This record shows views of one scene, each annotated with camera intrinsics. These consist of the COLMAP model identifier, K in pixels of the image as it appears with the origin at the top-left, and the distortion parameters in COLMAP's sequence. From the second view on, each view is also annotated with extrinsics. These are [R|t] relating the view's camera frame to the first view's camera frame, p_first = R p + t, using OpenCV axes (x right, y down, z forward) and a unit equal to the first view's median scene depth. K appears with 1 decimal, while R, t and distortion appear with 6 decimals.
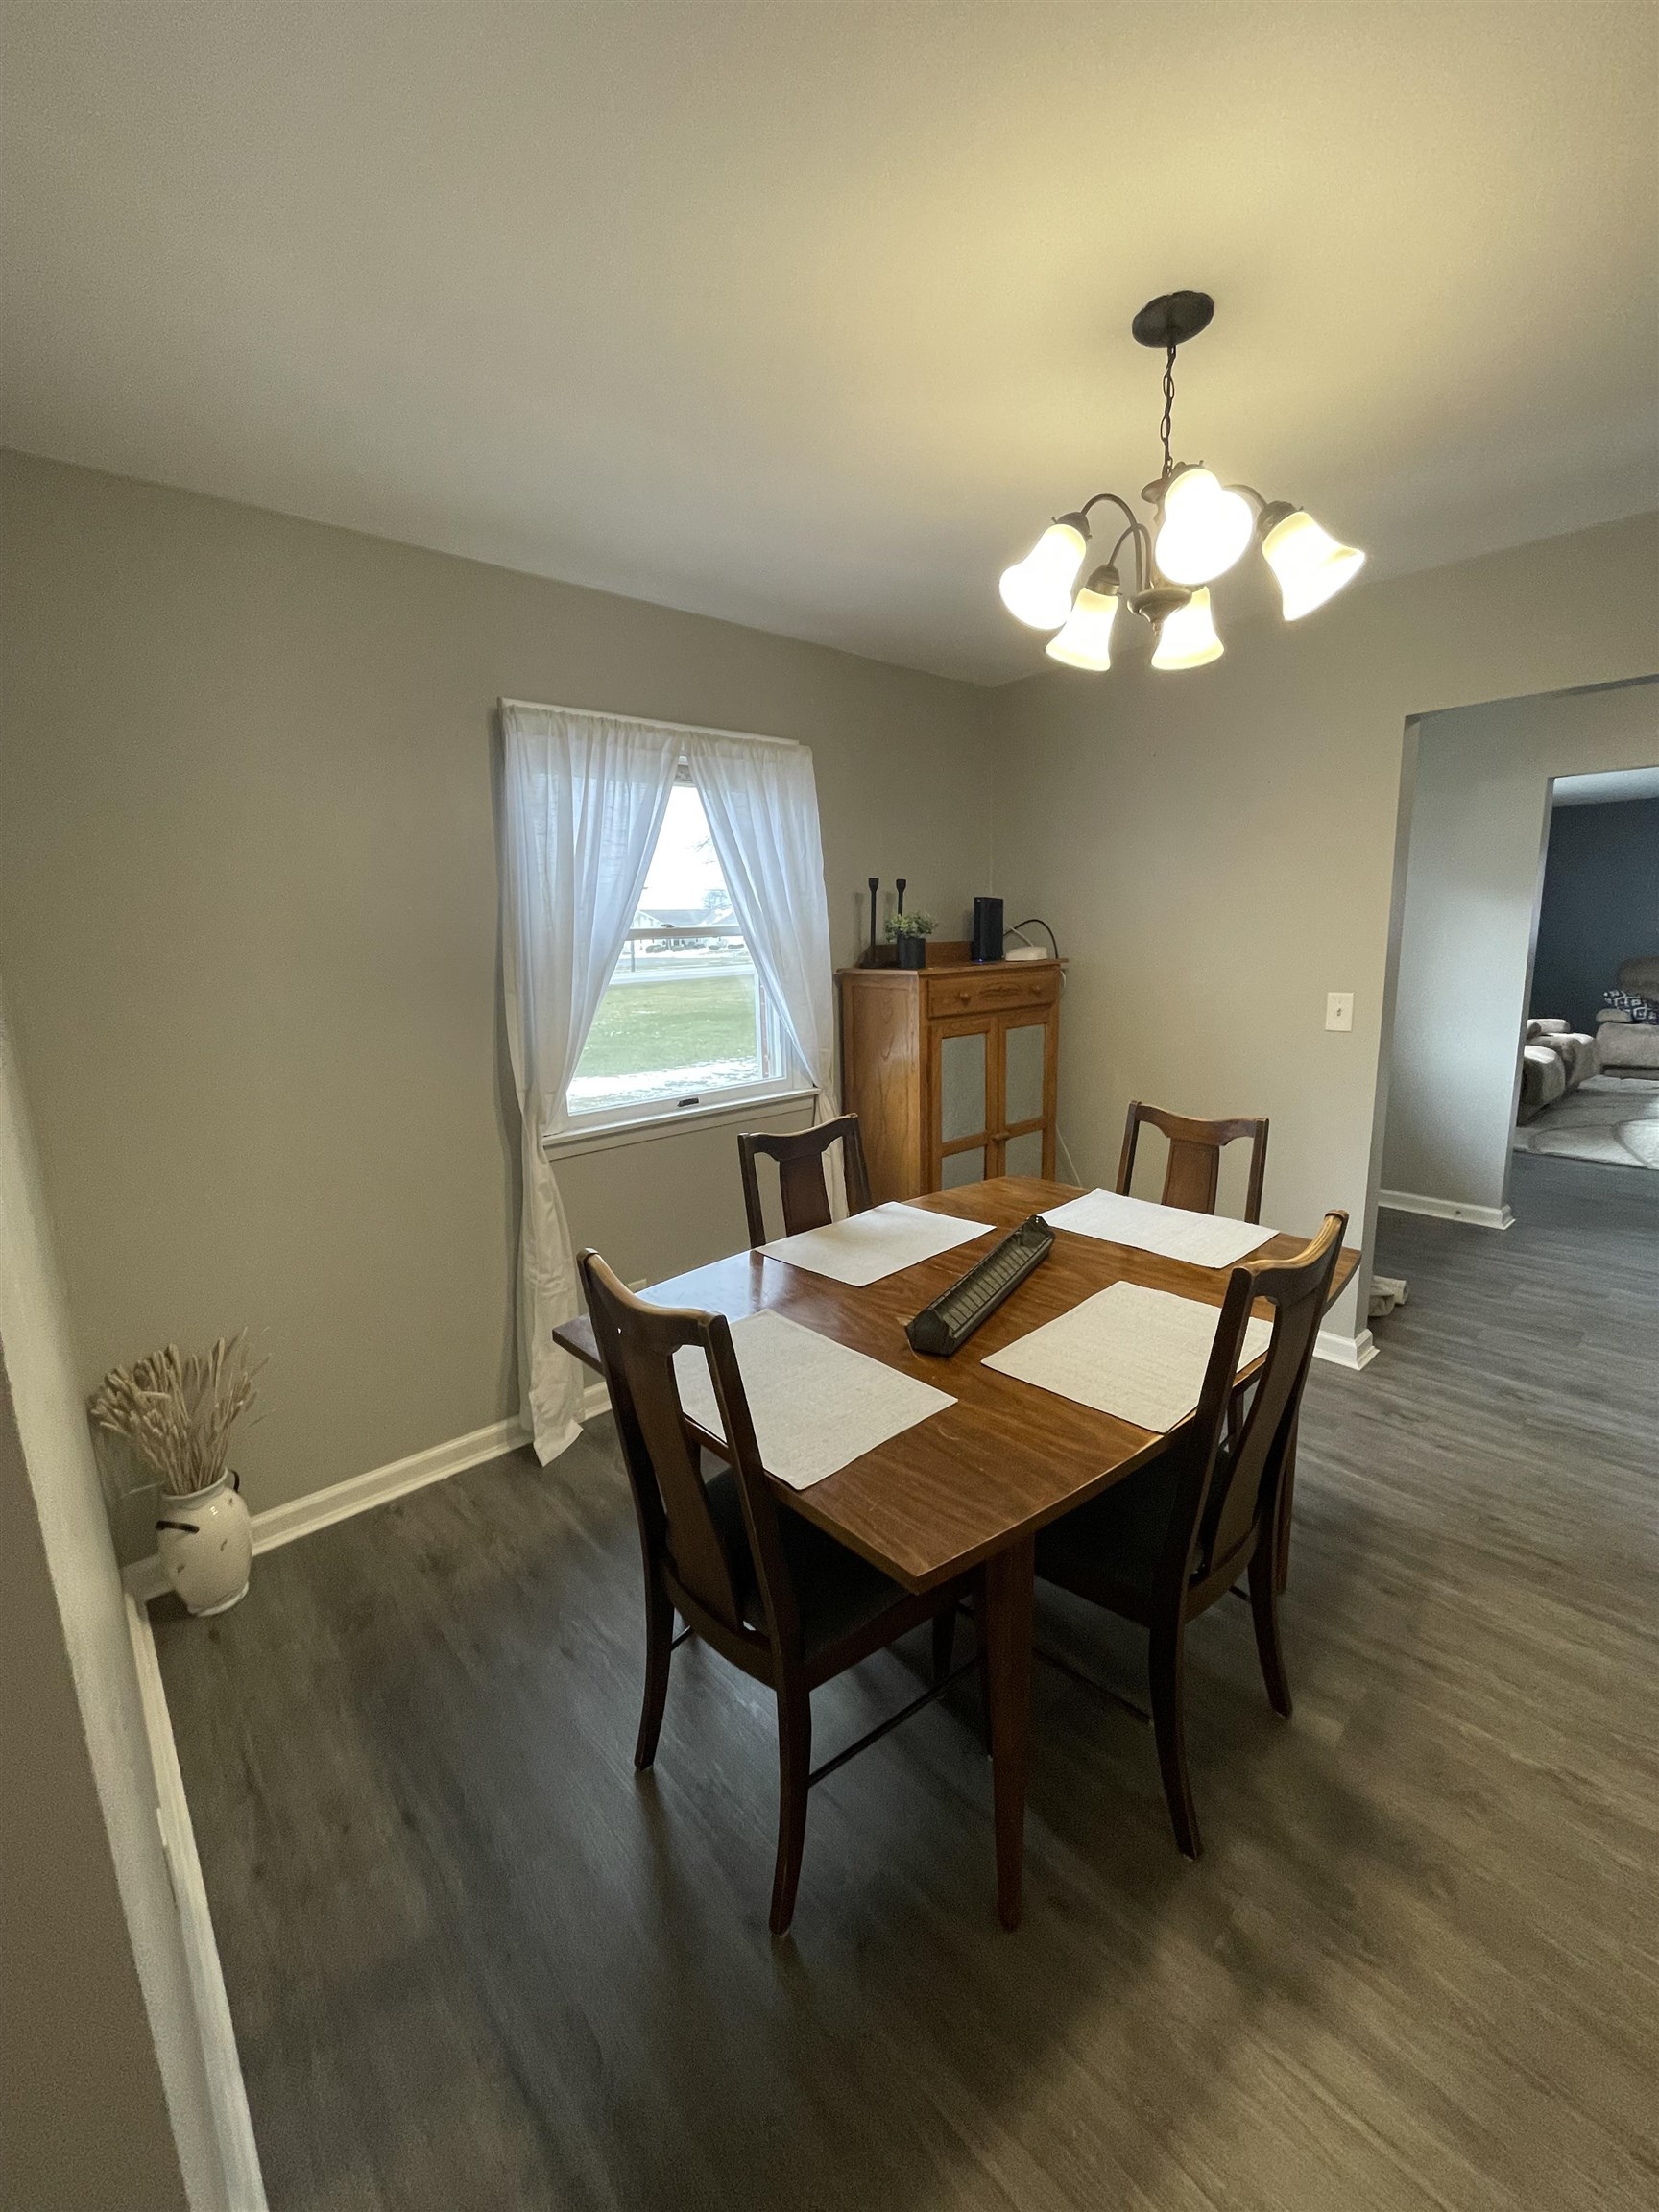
lens RADIAL K [[898.1, 0, 835.1], [0, 898.1, 1102.9], [0, 0, 1]] dist [-0.002406, -0.000826]
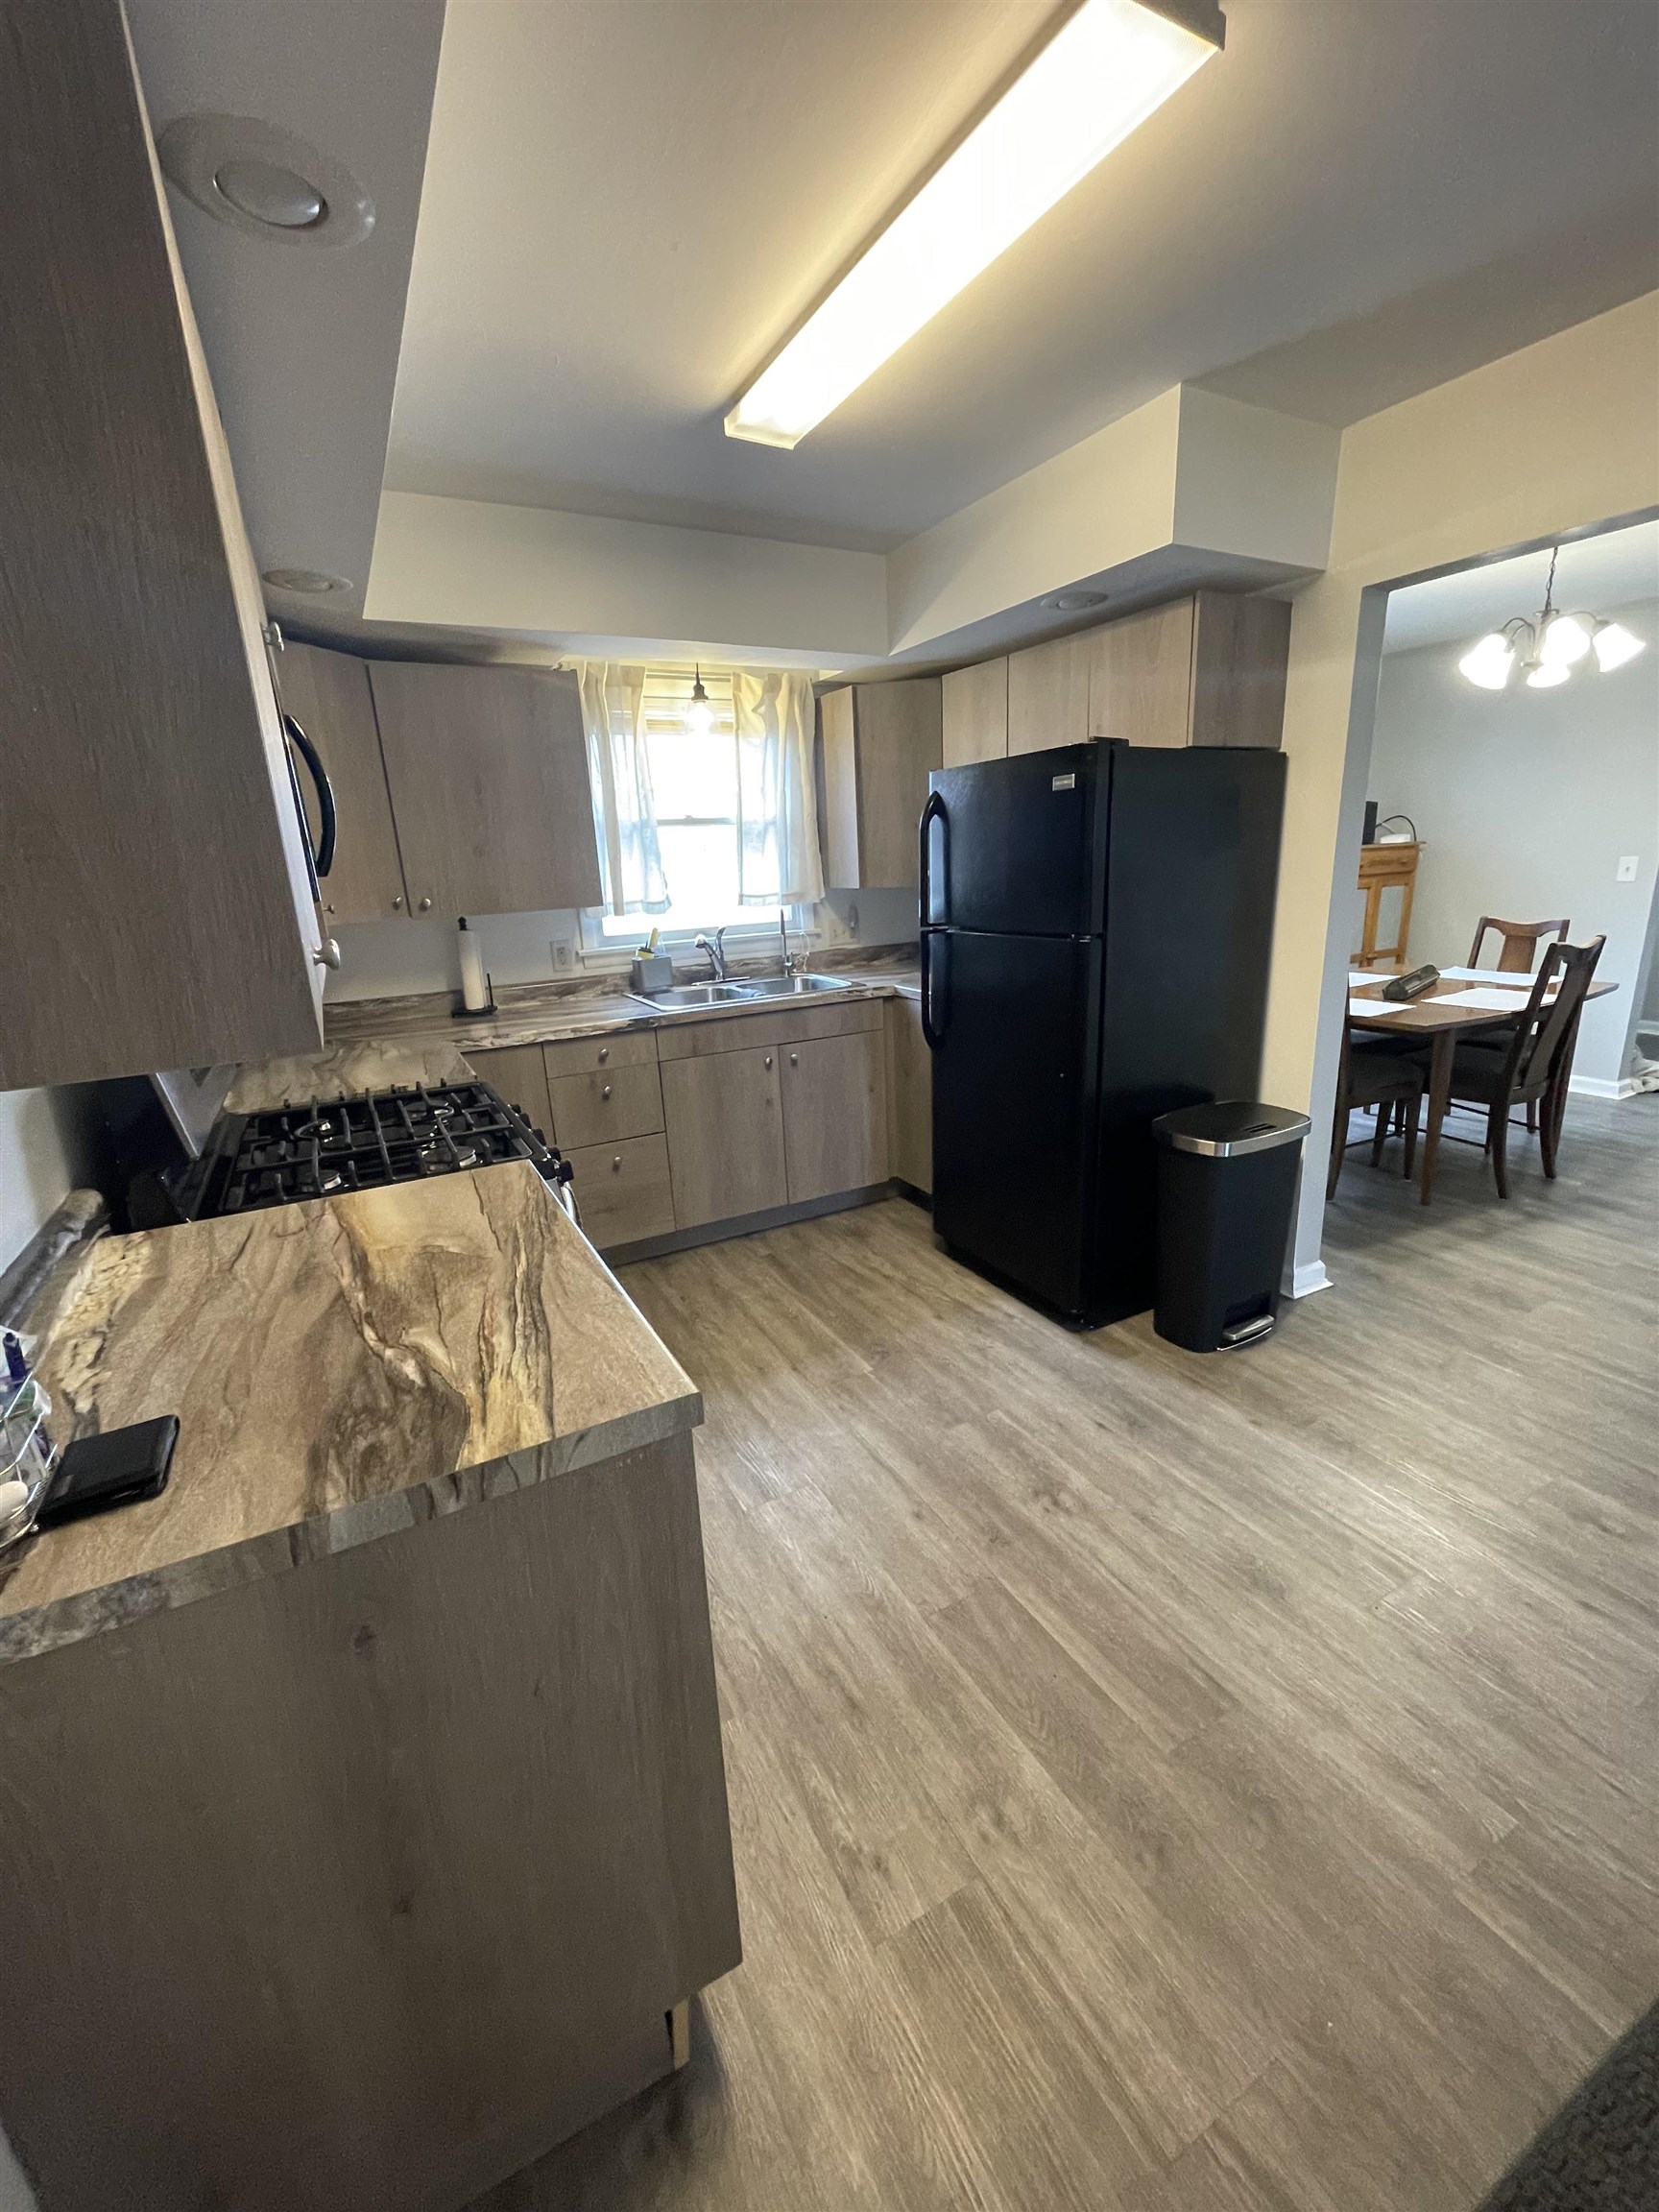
lens RADIAL K [[898.1, 0, 835.1], [0, 898.1, 1102.9], [0, 0, 1]] dist [-0.002406, -0.000826]
pose [[0.973019, 0.048016, -0.225672, -0.493849], [-0.028552, 0.995646, 0.088740, 0.245687], [0.228950, -0.079902, 0.970153, -1.038429]]
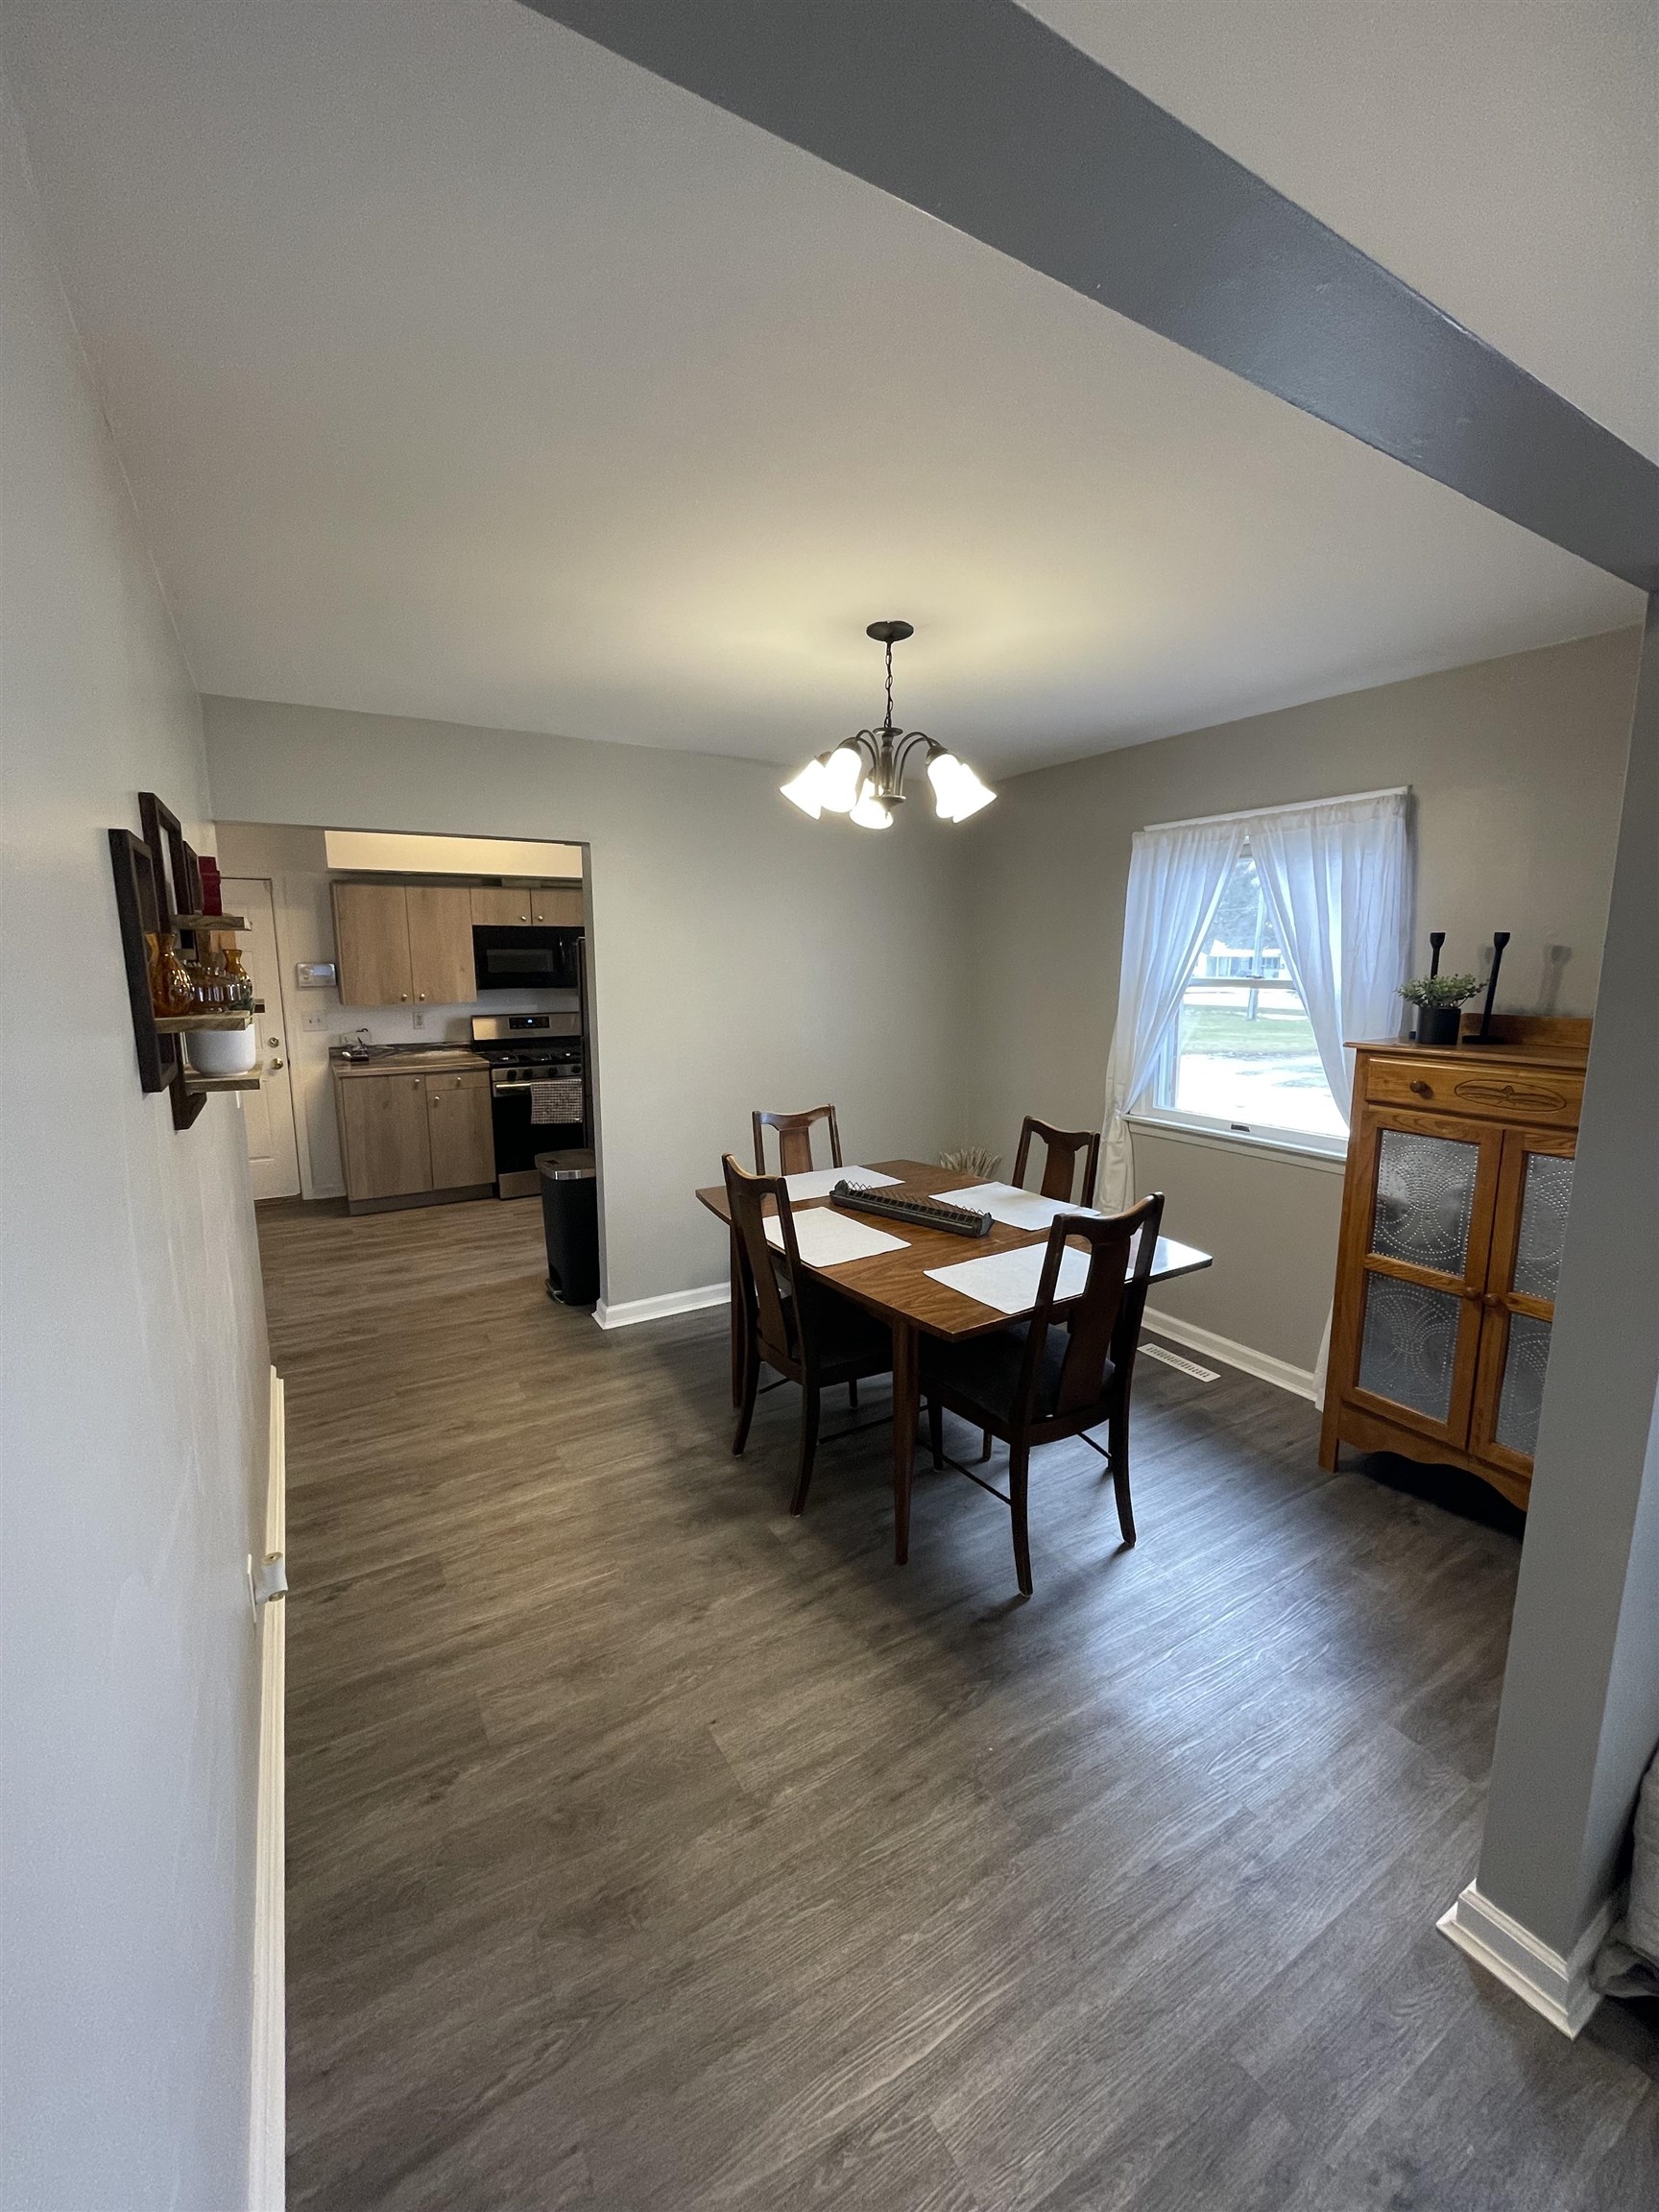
lens RADIAL K [[893.5, 0, 839.3], [0, 893.5, 1114.8], [0, 0, 1]] dist [-0.000295, -0.000072]
pose [[-0.180235, 0.198866, -0.963311, 1.256185], [-0.185445, 0.954916, 0.231829, -0.227845], [0.965984, 0.220425, -0.135230, 0.783589]]
